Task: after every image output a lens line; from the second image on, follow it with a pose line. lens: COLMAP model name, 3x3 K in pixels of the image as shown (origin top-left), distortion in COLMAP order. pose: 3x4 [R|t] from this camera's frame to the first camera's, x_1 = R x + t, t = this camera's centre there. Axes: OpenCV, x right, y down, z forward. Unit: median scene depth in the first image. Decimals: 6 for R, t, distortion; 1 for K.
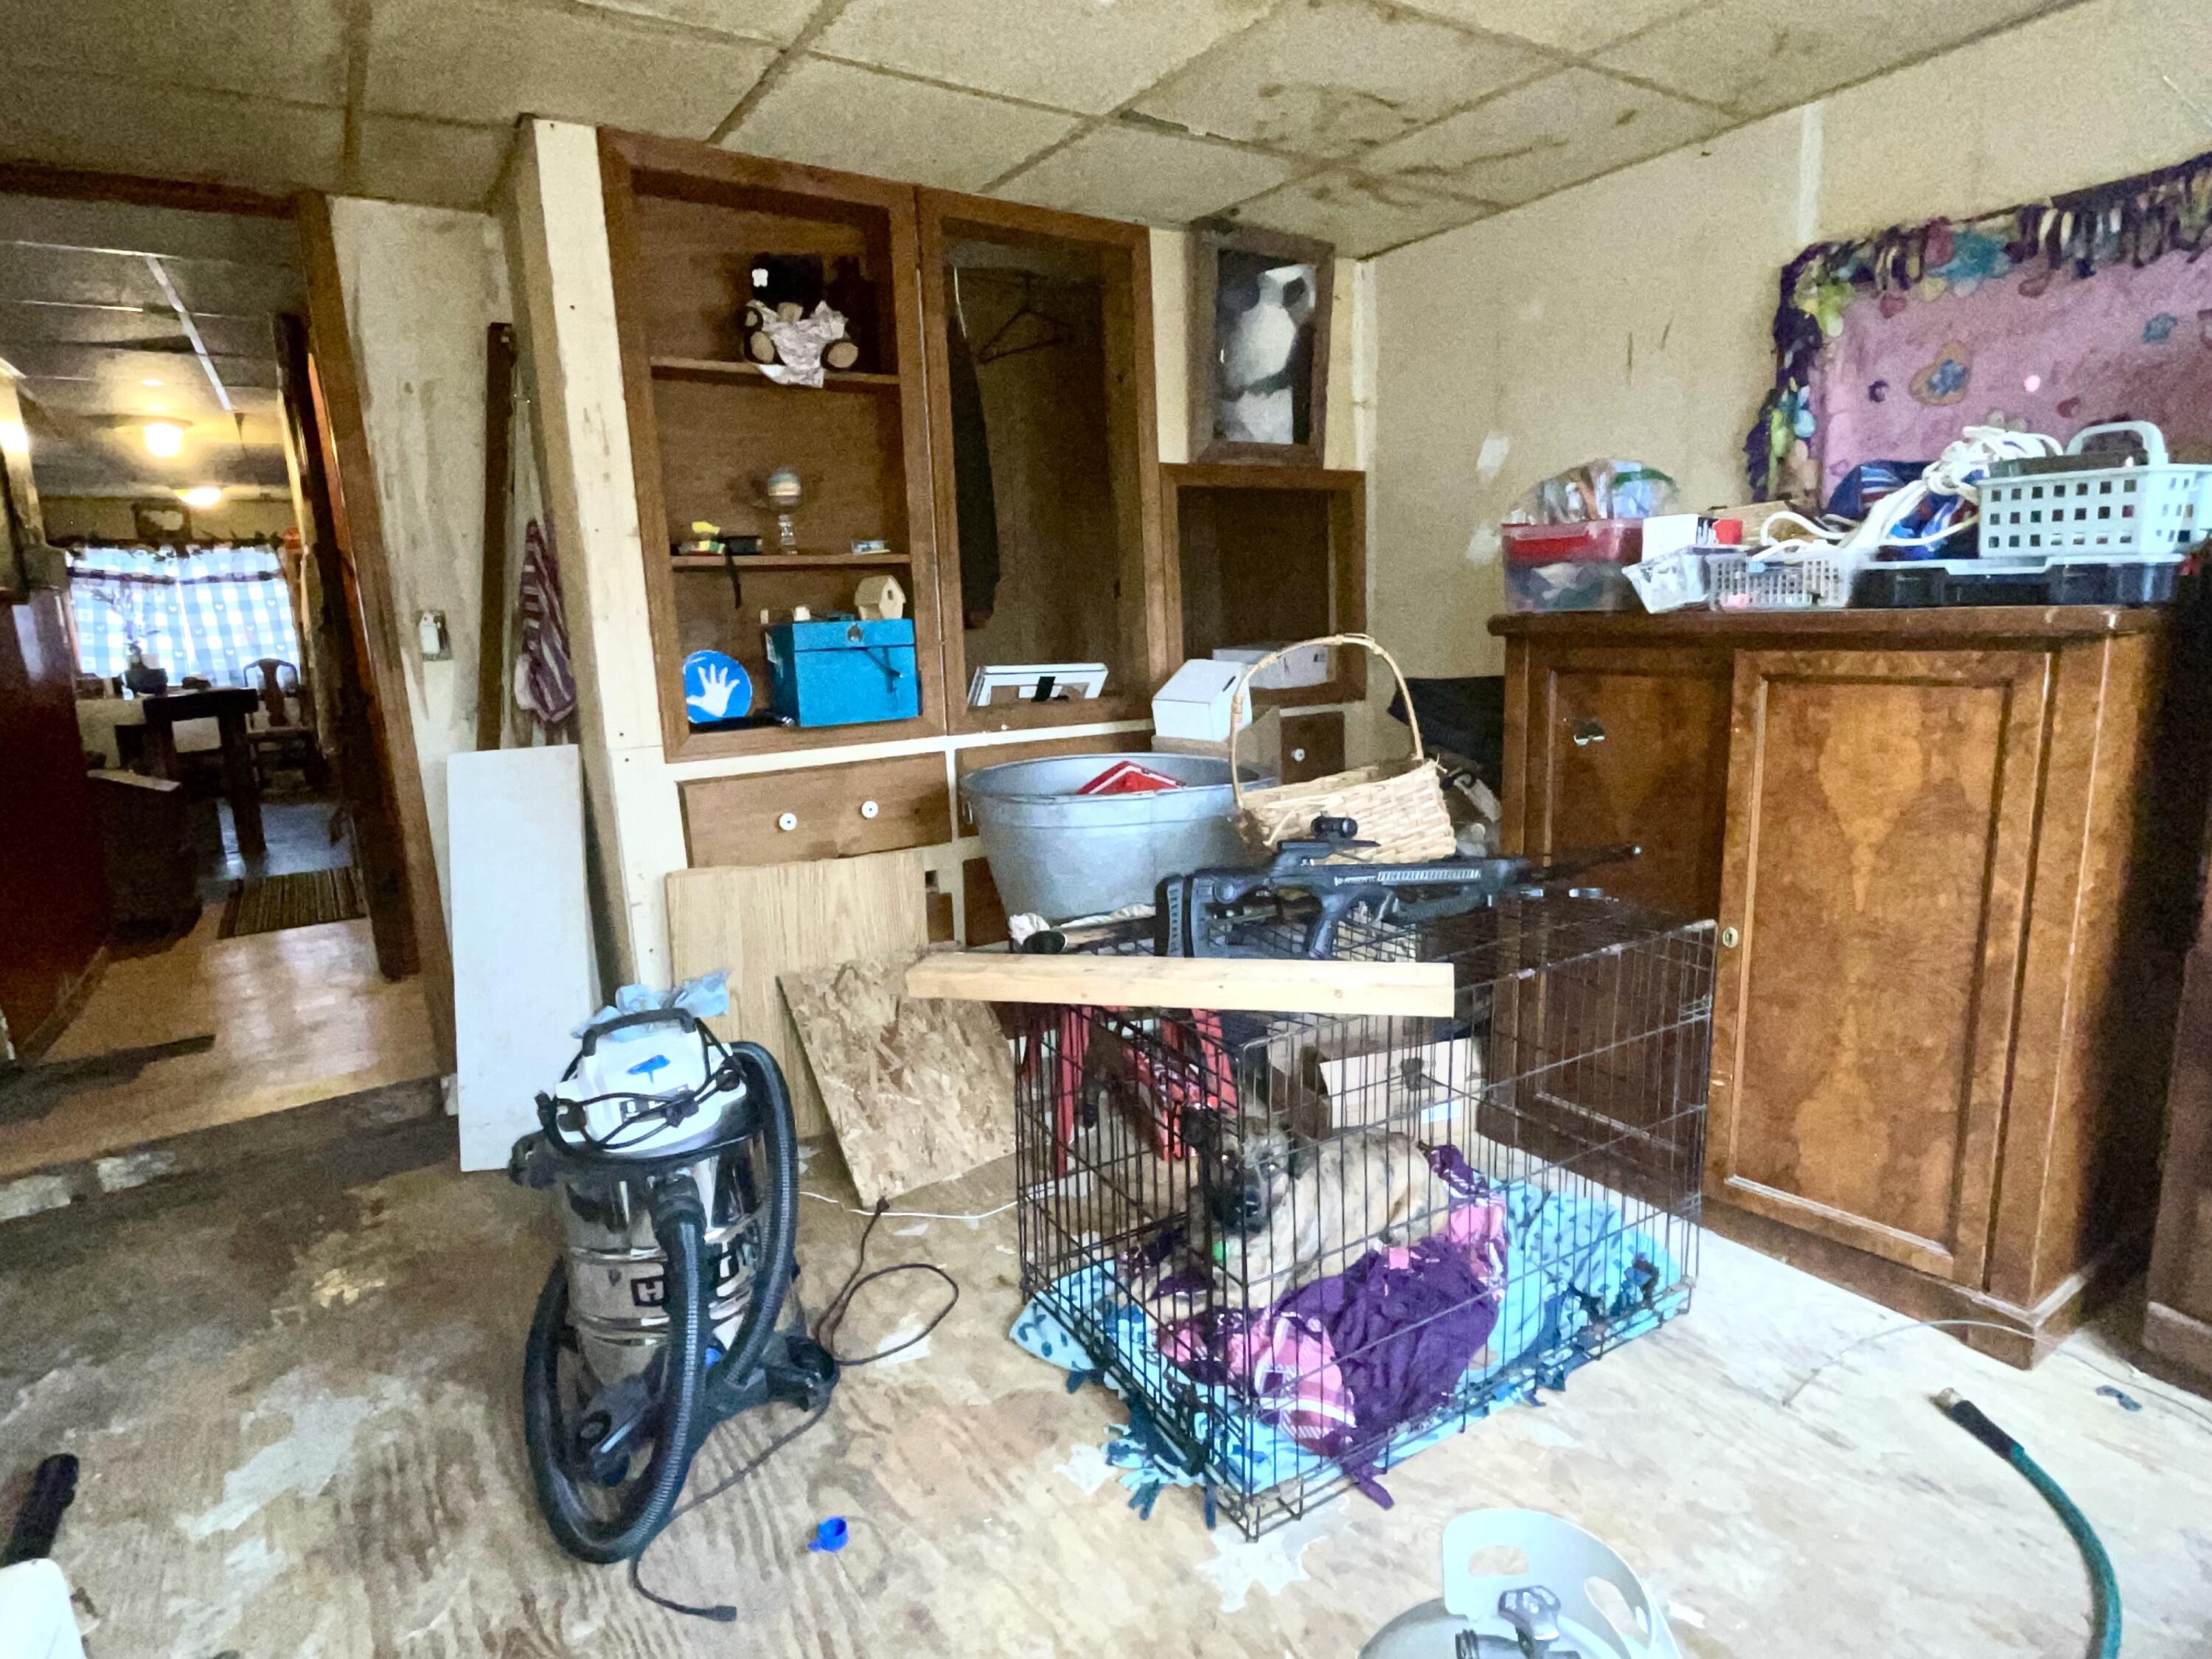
lens RADIAL K [[1174.8, 0, 1104.7], [0, 1174.8, 831.5], [0, 0, 1]] dist [-0.004946, -0.000570]
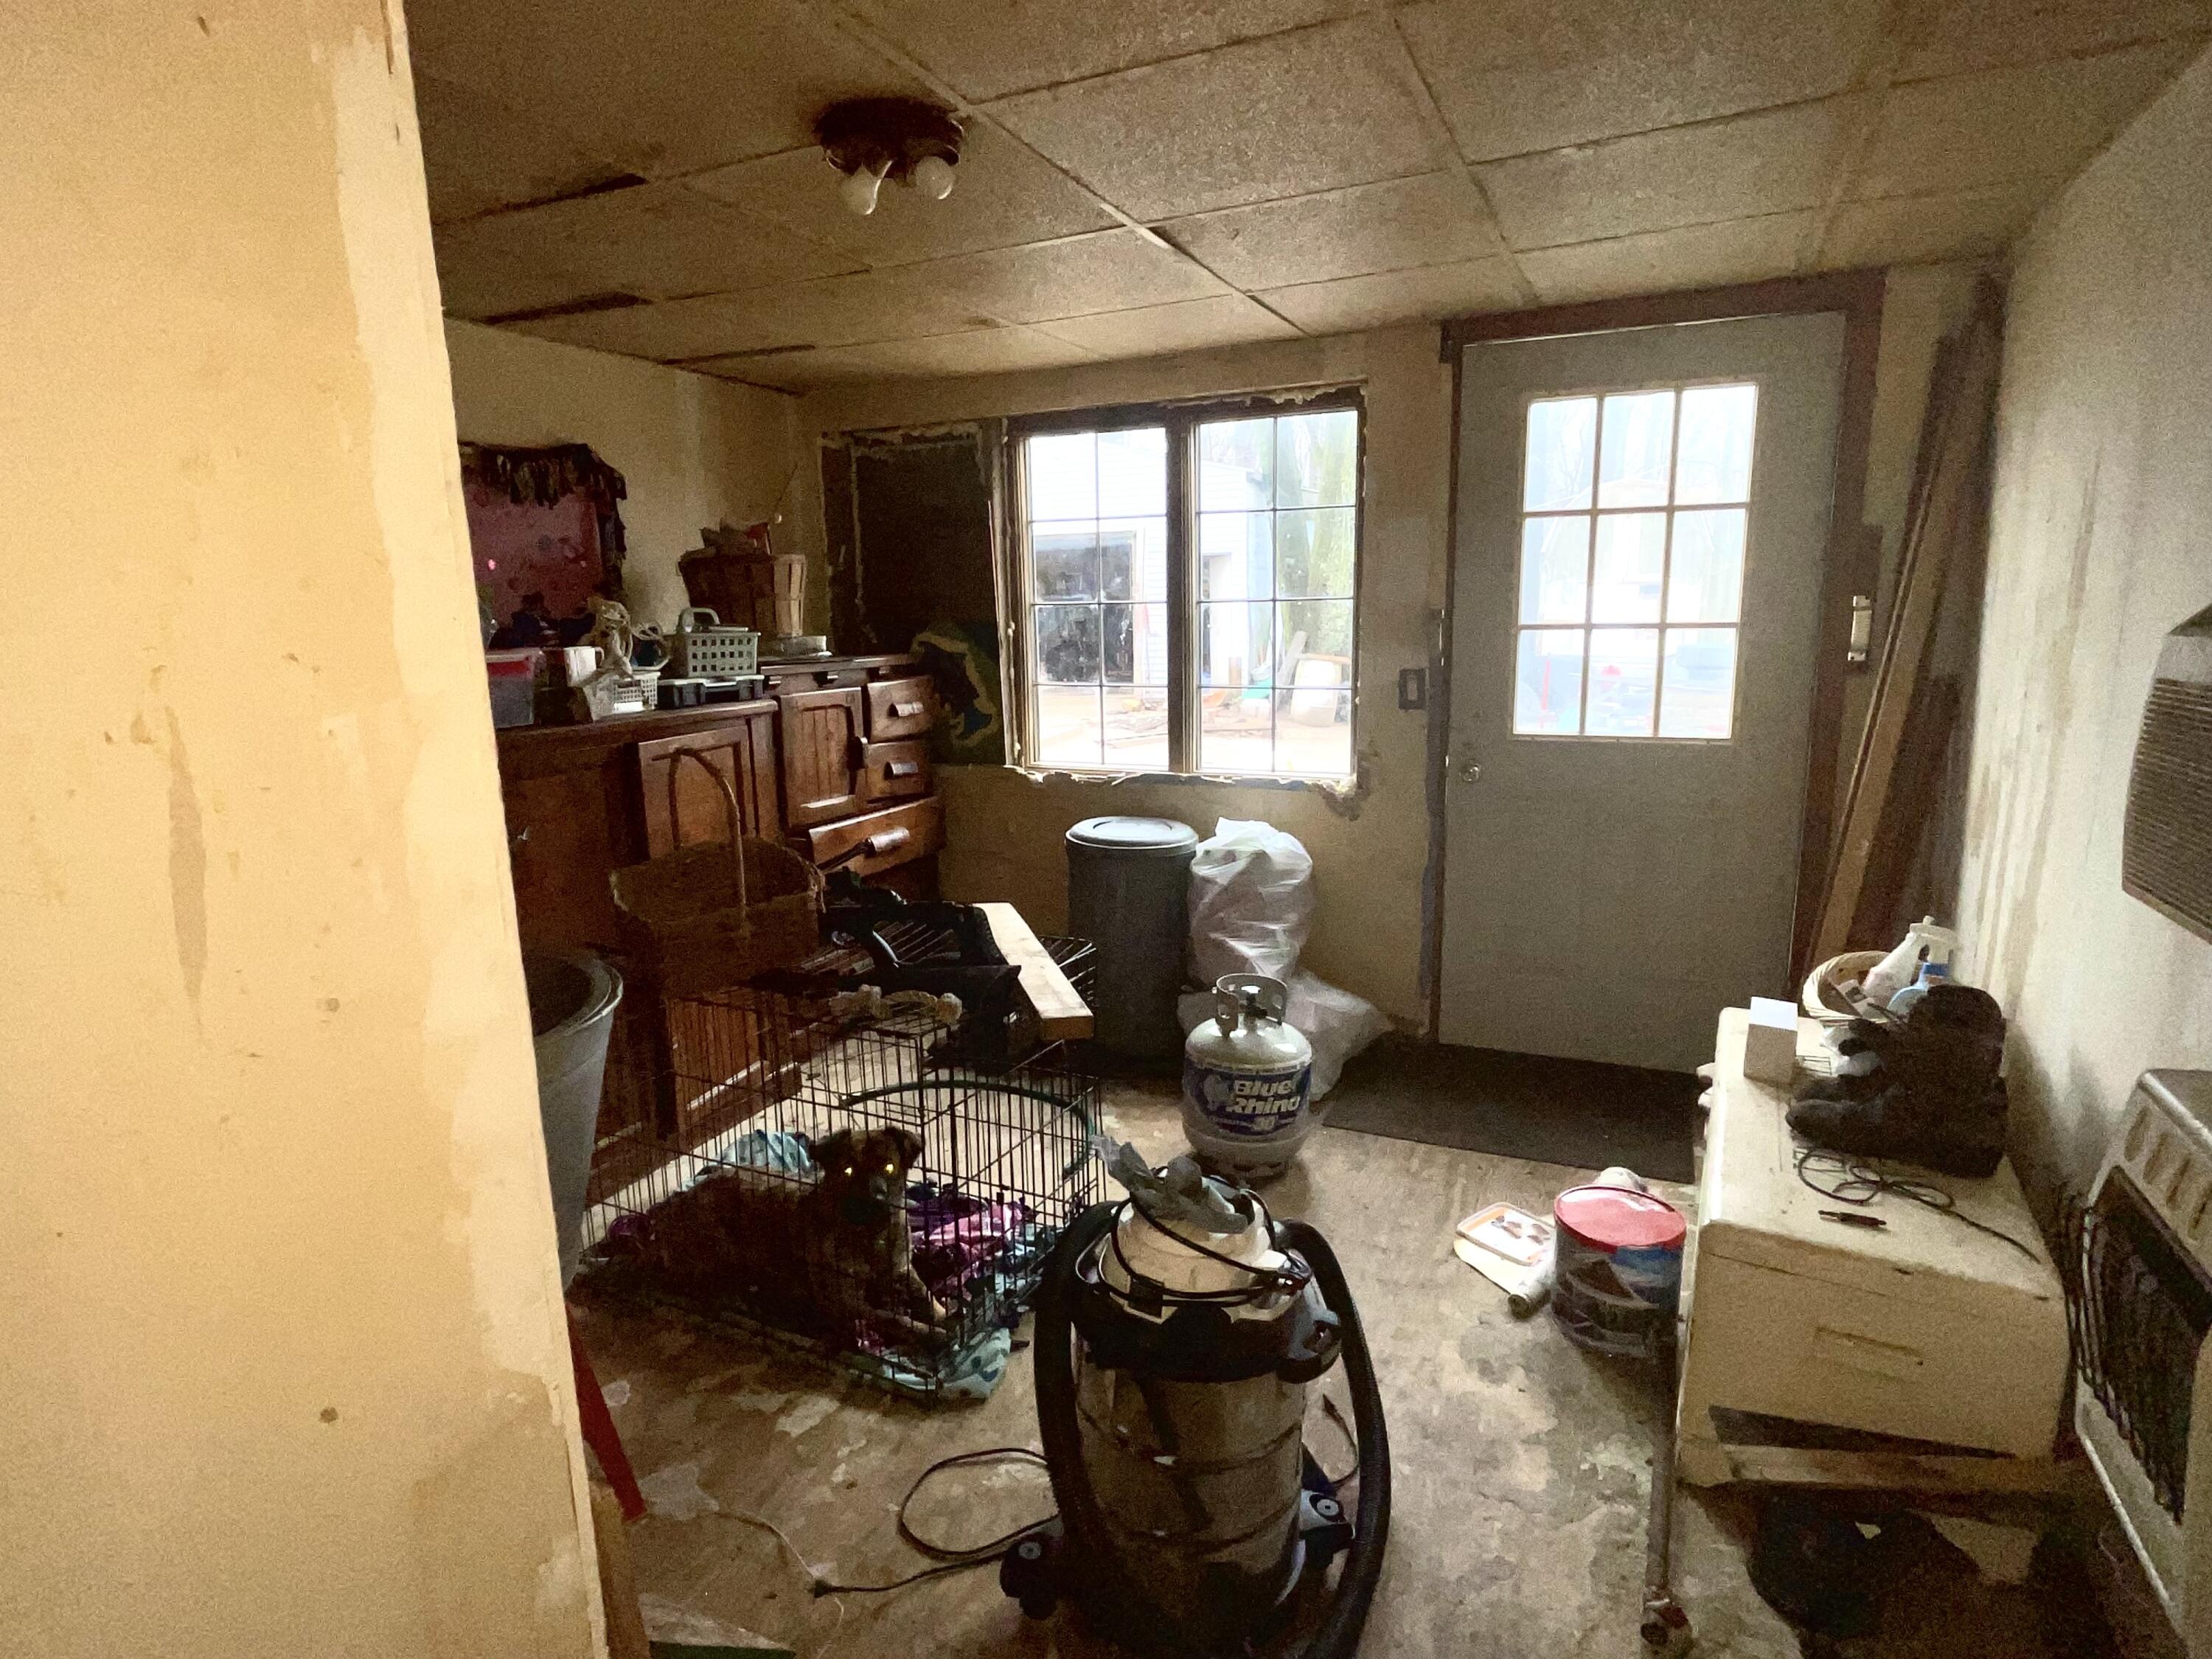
lens RADIAL K [[1174.8, 0, 1107.3], [0, 1174.8, 834.4], [0, 0, 1]] dist [-0.004946, -0.000570]
pose [[-0.522775, -0.119858, 0.844003, -1.097861], [0.191261, 0.948335, 0.253141, -0.343872], [-0.830738, 0.293760, -0.472841, 1.412345]]
